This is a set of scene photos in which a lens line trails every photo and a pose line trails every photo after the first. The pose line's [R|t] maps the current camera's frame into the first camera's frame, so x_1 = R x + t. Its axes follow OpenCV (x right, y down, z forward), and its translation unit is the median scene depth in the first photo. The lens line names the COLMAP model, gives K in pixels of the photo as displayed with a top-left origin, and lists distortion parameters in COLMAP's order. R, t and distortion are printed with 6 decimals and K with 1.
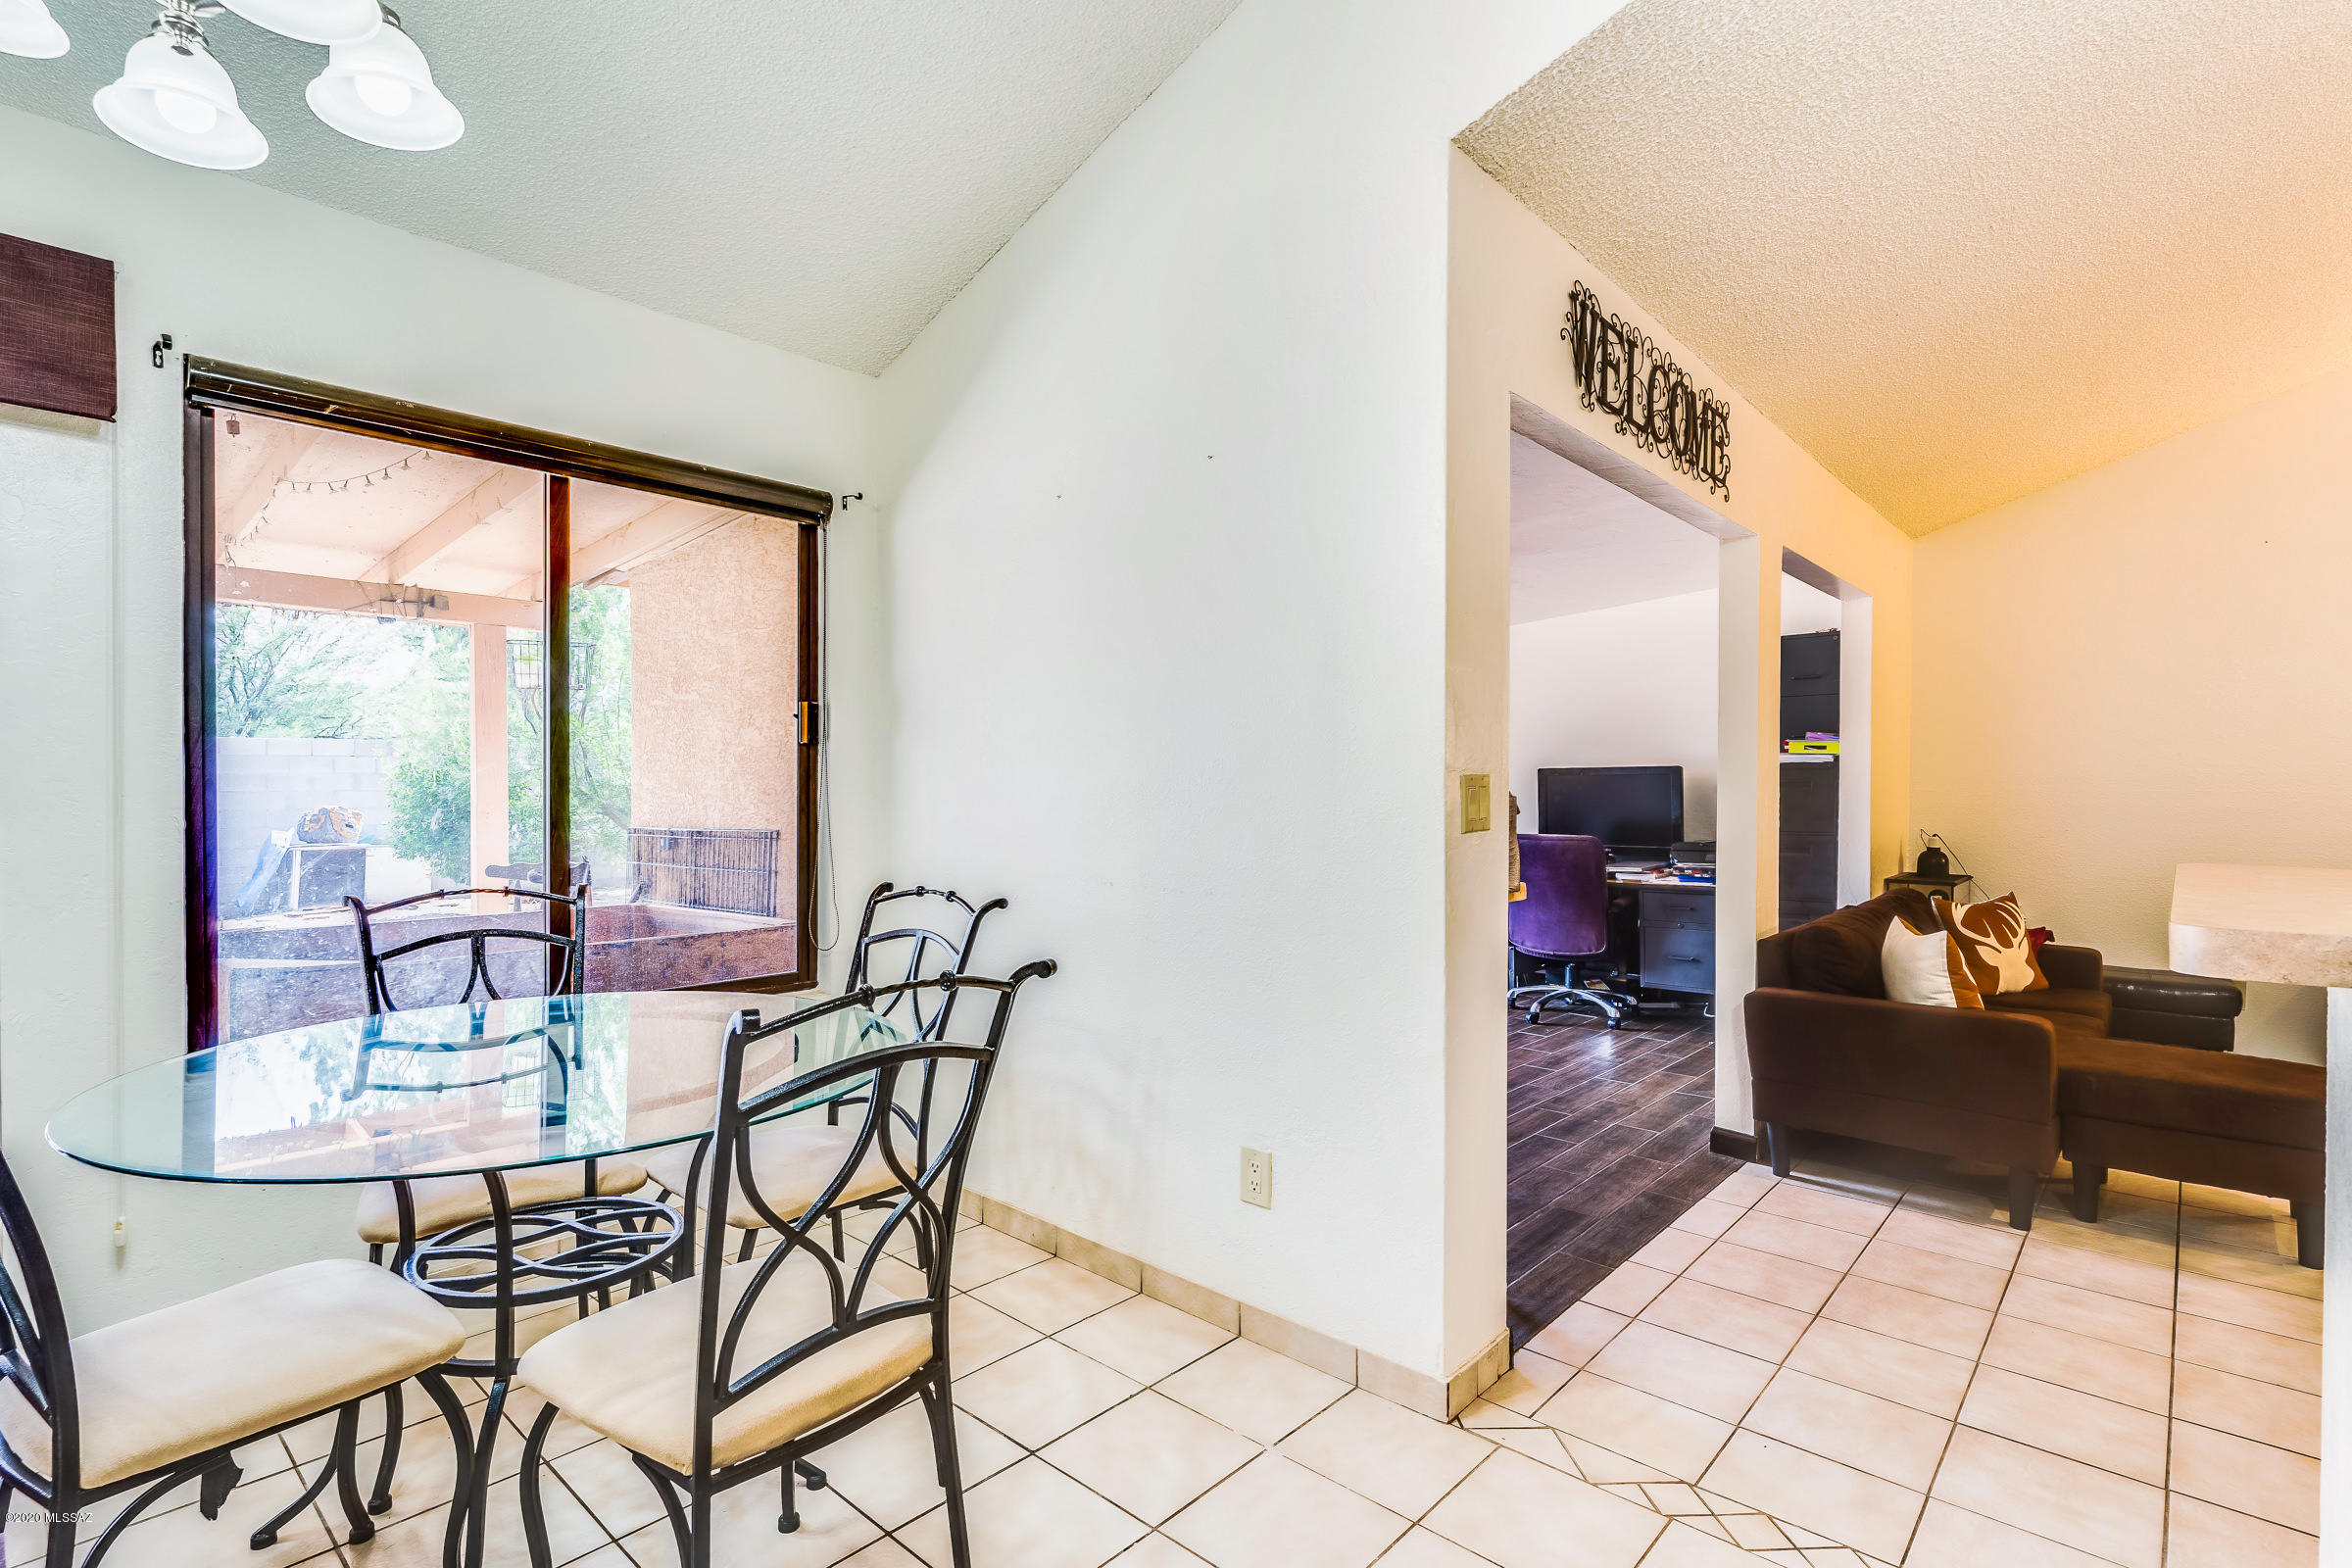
lens RADIAL K [[1152.0, 0, 1176.0], [0, 1152.0, 784.0], [0, 0, 1]] dist [0.002621, 0.000204]
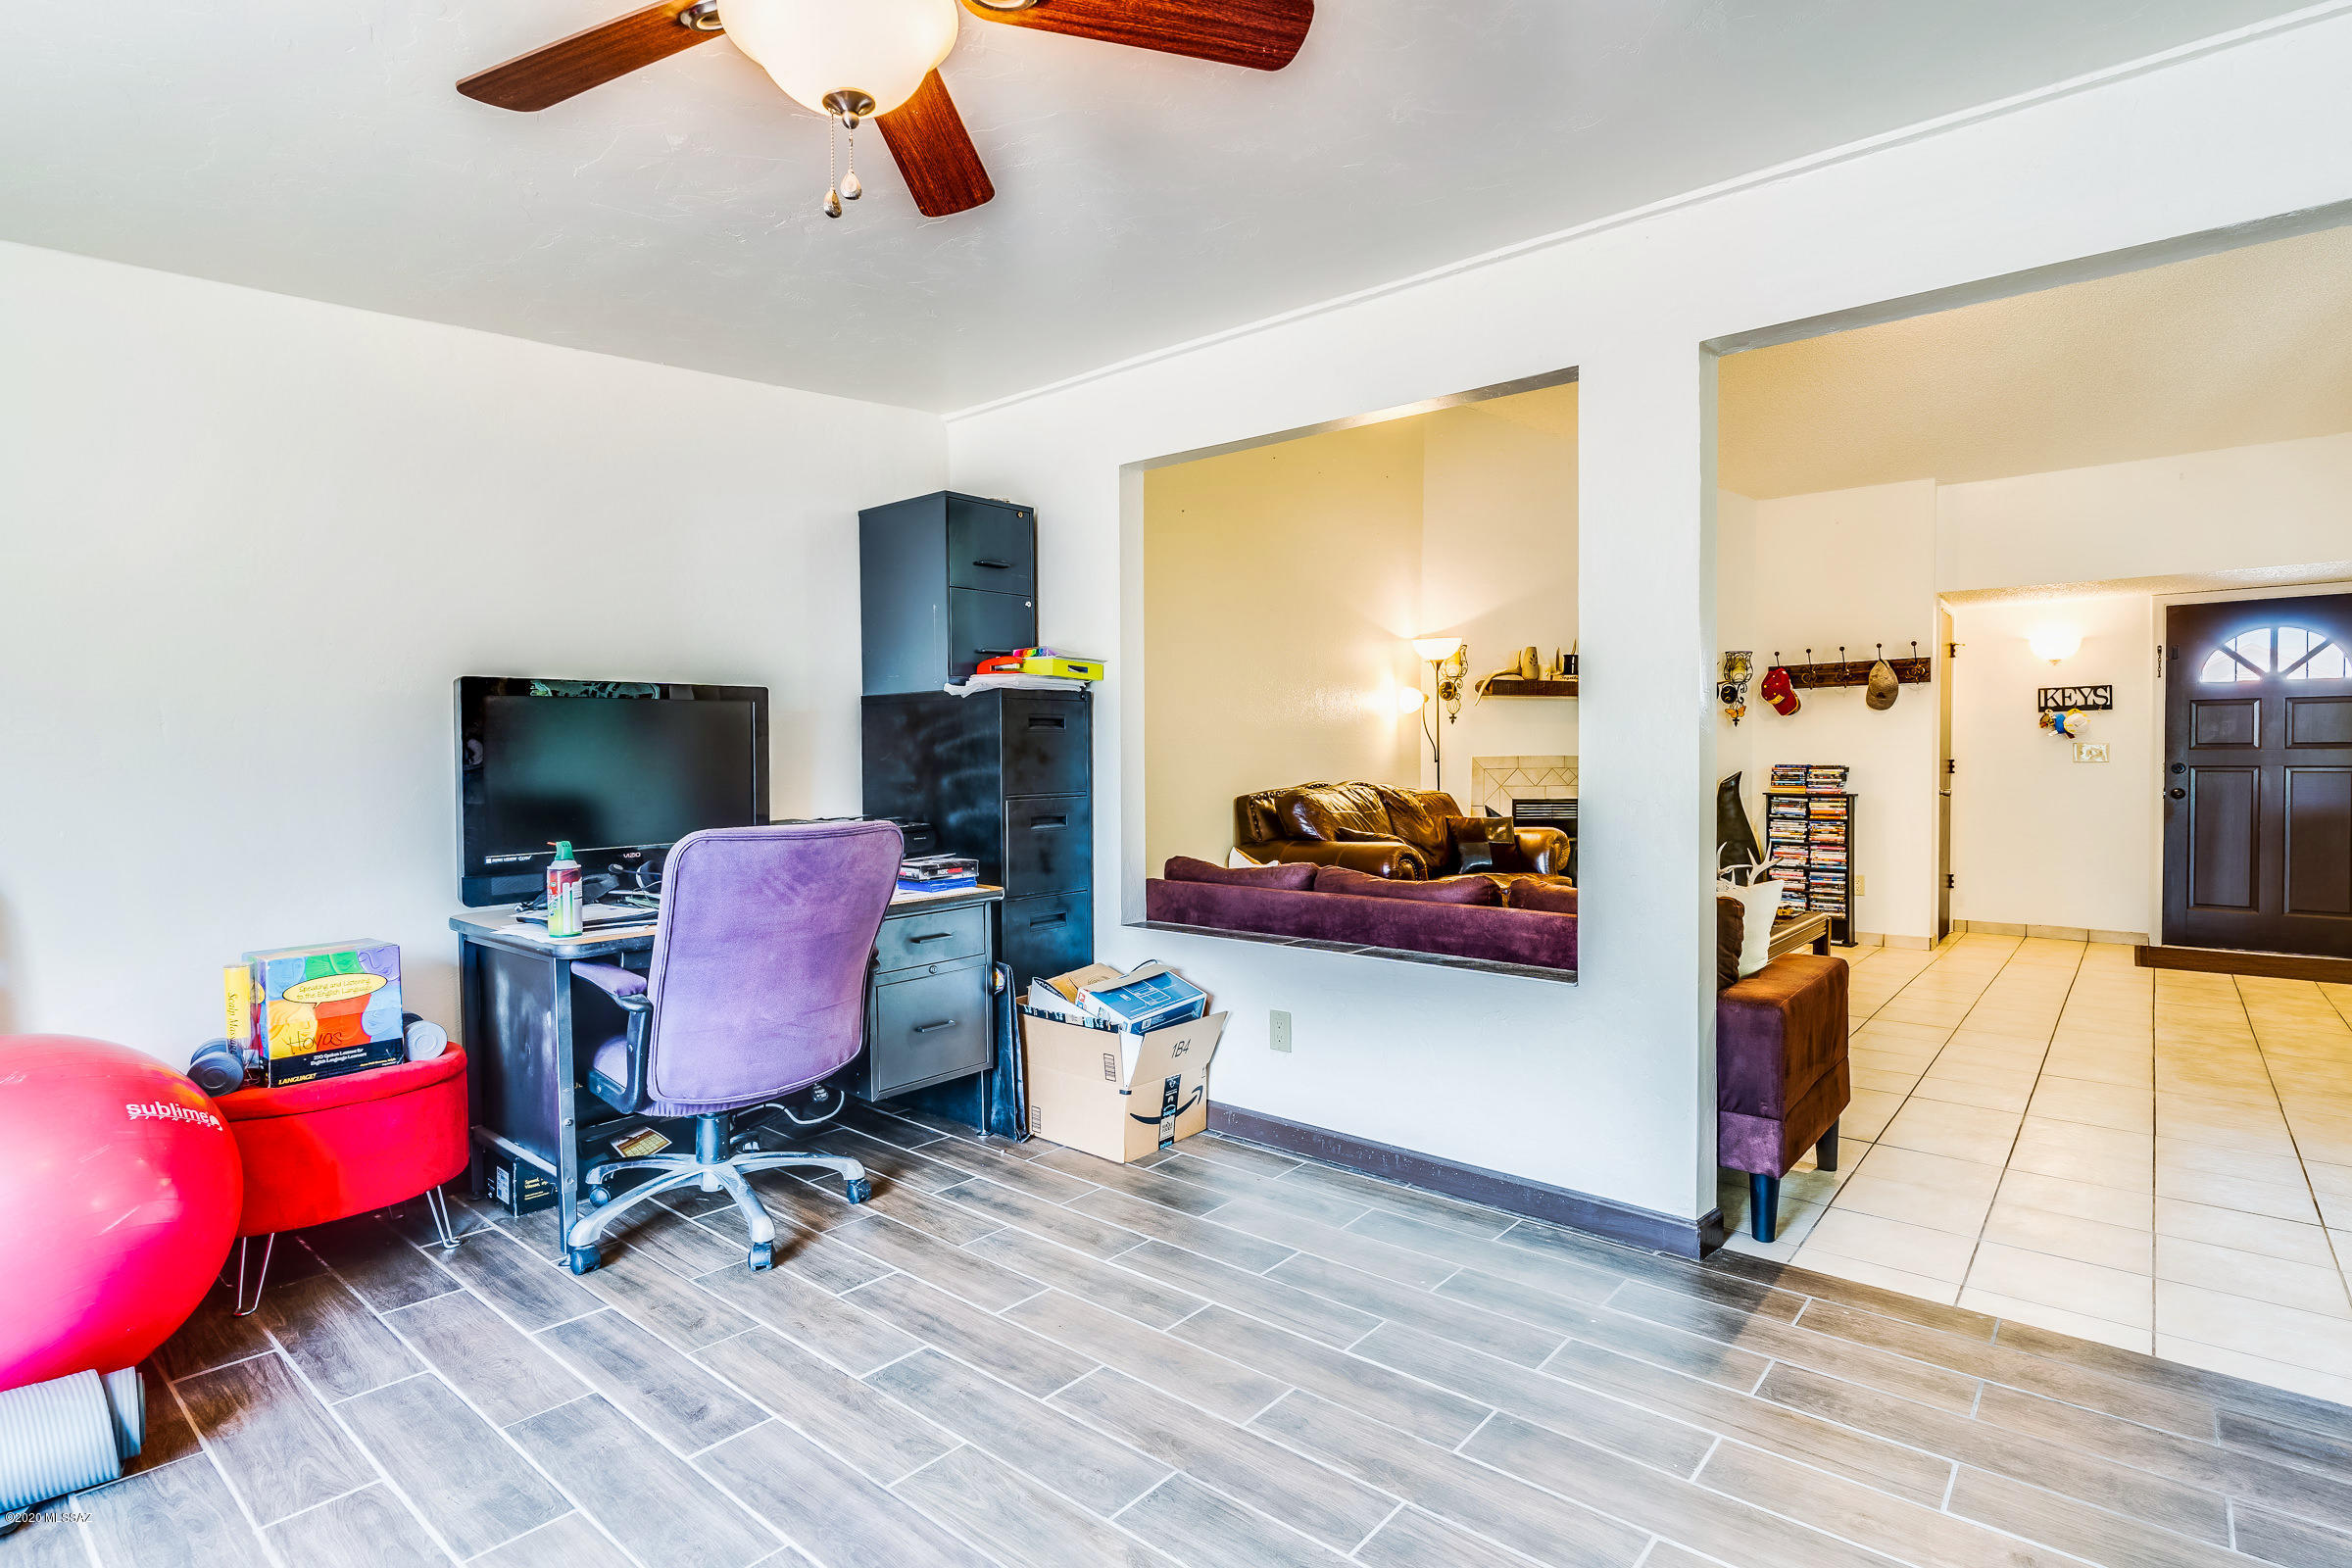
lens RADIAL K [[1152.0, 0, 1176.0], [0, 1152.0, 784.0], [0, 0, 1]] dist [0.002621, 0.000204]
pose [[-0.026370, -0.023418, 0.999378, -0.154027], [0.002719, 0.999720, 0.023498, 0.023748], [-0.999649, 0.003336, -0.026299, 1.110484]]
